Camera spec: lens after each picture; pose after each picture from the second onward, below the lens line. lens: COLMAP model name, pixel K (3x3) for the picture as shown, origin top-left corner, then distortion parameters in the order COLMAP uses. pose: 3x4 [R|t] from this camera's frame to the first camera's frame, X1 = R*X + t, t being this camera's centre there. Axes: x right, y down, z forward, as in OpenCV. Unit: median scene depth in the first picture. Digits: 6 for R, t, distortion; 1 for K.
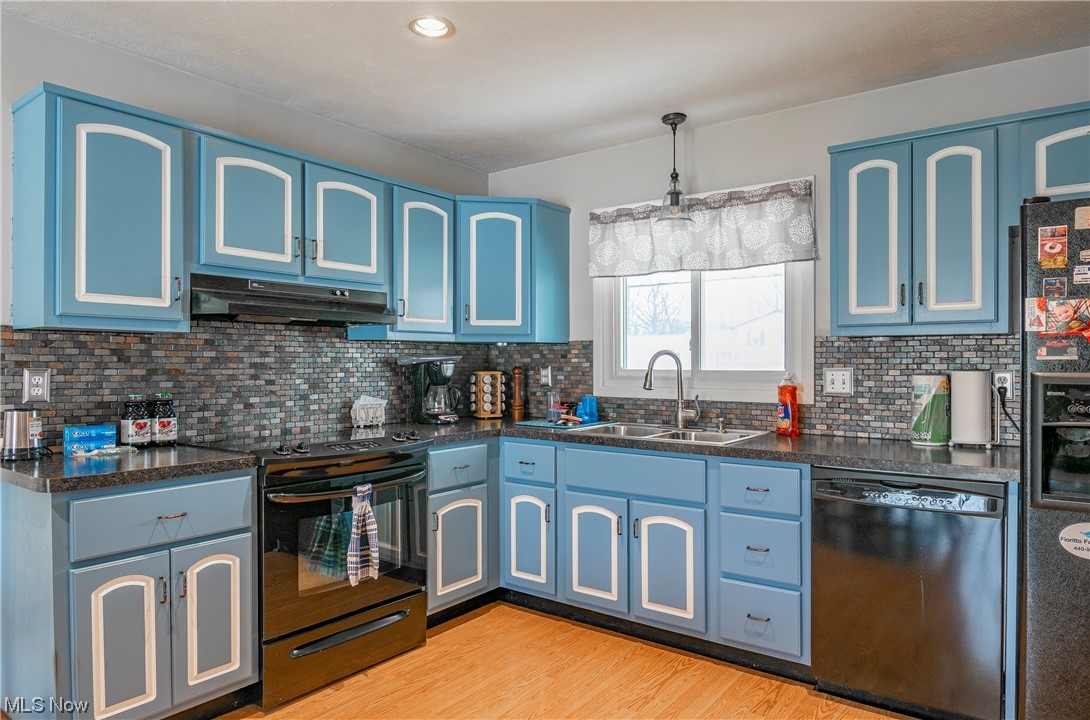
lens RADIAL K [[690.3, 0, 540.5], [0, 690.3, 363.3], [0, 0, 1]] dist [-0.015479, 0.003196]
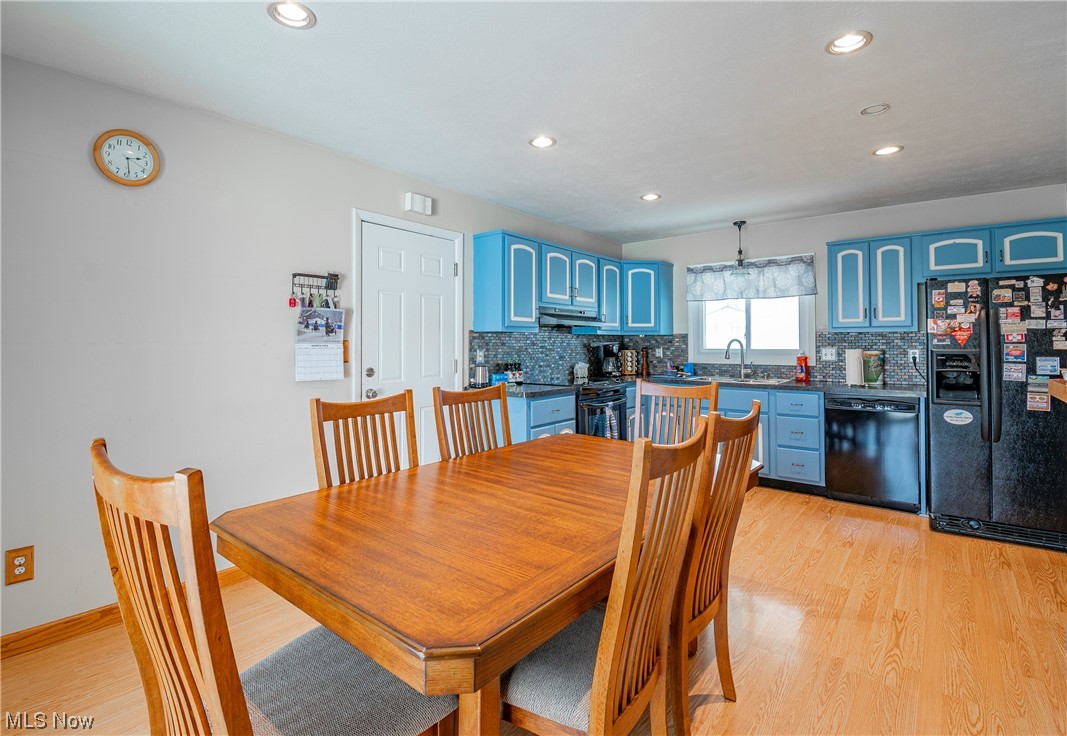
lens RADIAL K [[502.0, 0, 514.1], [0, 502.0, 335.1], [0, 0, 1]] dist [-0.017854, -0.001741]
pose [[0.997908, -0.003646, -0.064552, -0.442117], [0.002351, 0.999795, -0.020129, -0.002991], [0.064612, 0.019935, 0.997711, -0.582329]]
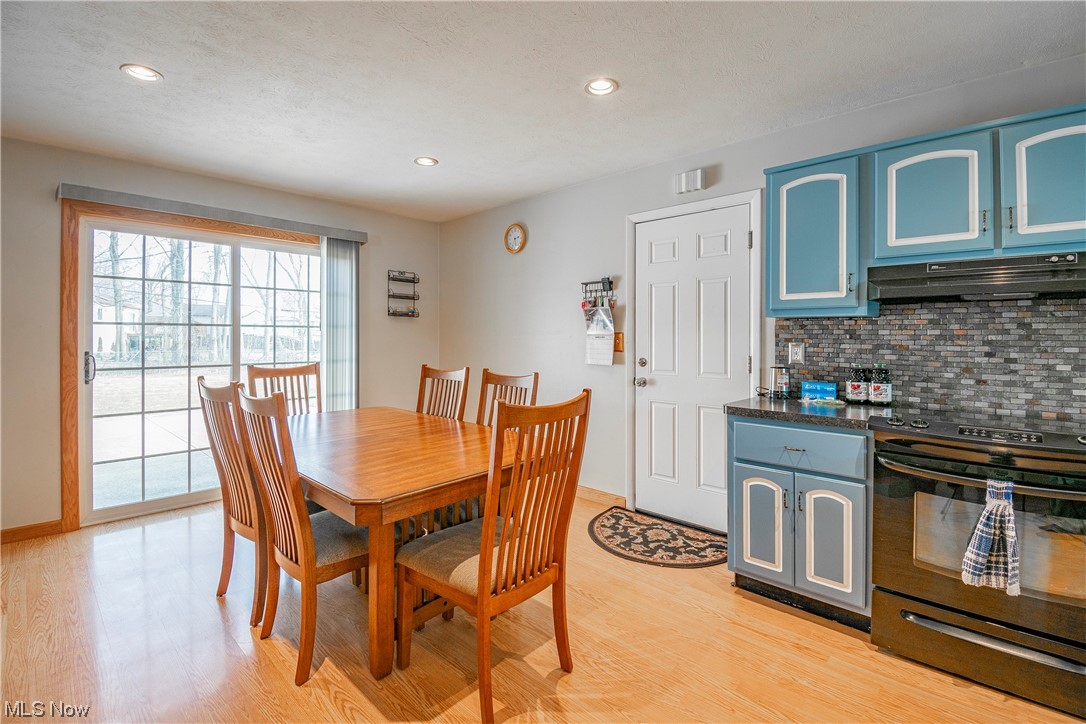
lens RADIAL K [[486.1, 0, 566.3], [0, 486.1, 339.4], [0, 0, 1]] dist [-0.033316, -0.002032]
pose [[-0.102560, 0.000659, -0.994727, 0.374917], [-0.007557, 0.999970, 0.001442, 0.001652], [0.994698, 0.007665, -0.102552, 0.499159]]
